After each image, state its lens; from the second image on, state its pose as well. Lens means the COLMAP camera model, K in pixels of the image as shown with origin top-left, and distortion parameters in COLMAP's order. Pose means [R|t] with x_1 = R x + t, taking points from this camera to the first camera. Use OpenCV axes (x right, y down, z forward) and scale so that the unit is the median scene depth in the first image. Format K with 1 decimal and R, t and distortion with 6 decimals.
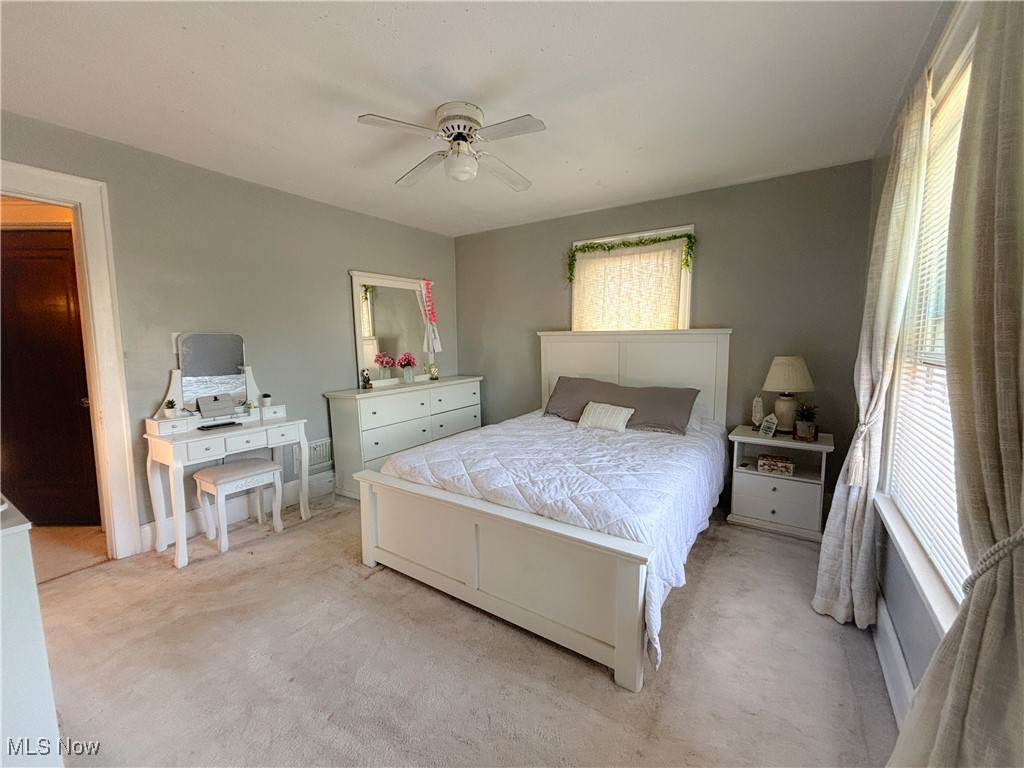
lens RADIAL K [[413.7, 0, 513.1], [0, 413.7, 383.1], [0, 0, 1]] dist [0.000670, 0.000025]
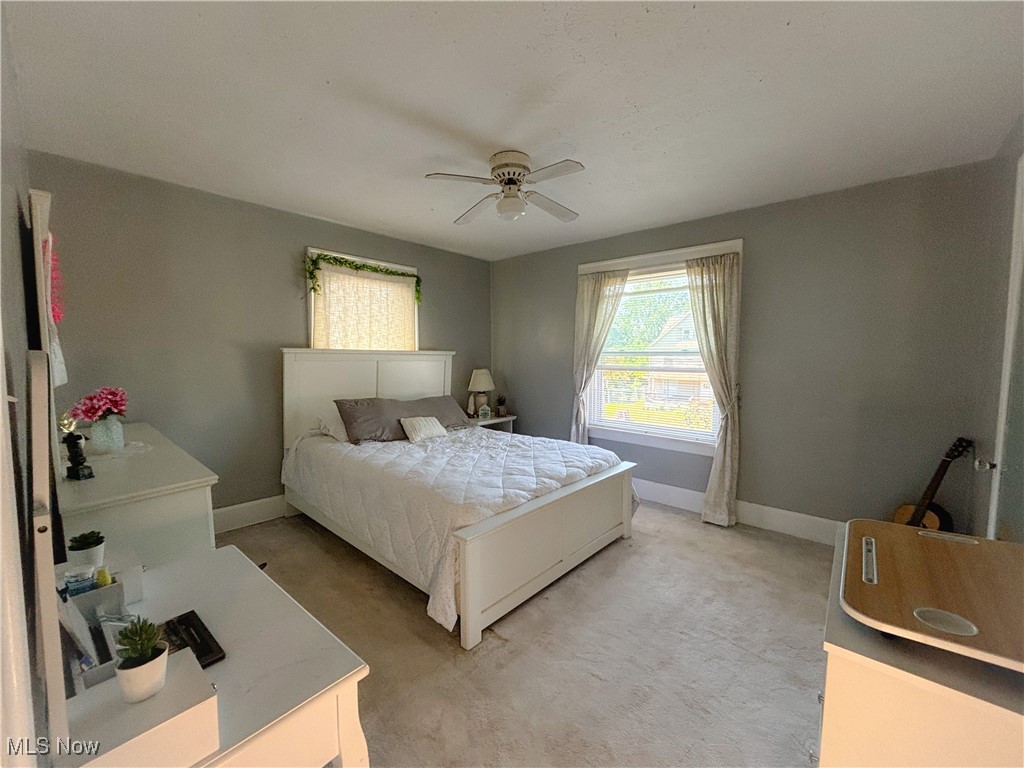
lens RADIAL K [[406.1, 0, 506.3], [0, 406.1, 388.0], [0, 0, 1]] dist [-0.000853, -0.000040]
pose [[0.148598, -0.072956, 0.986203, -0.770032], [0.093405, 0.993852, 0.059448, -0.065412], [-0.984477, 0.083282, 0.154499, 0.559613]]
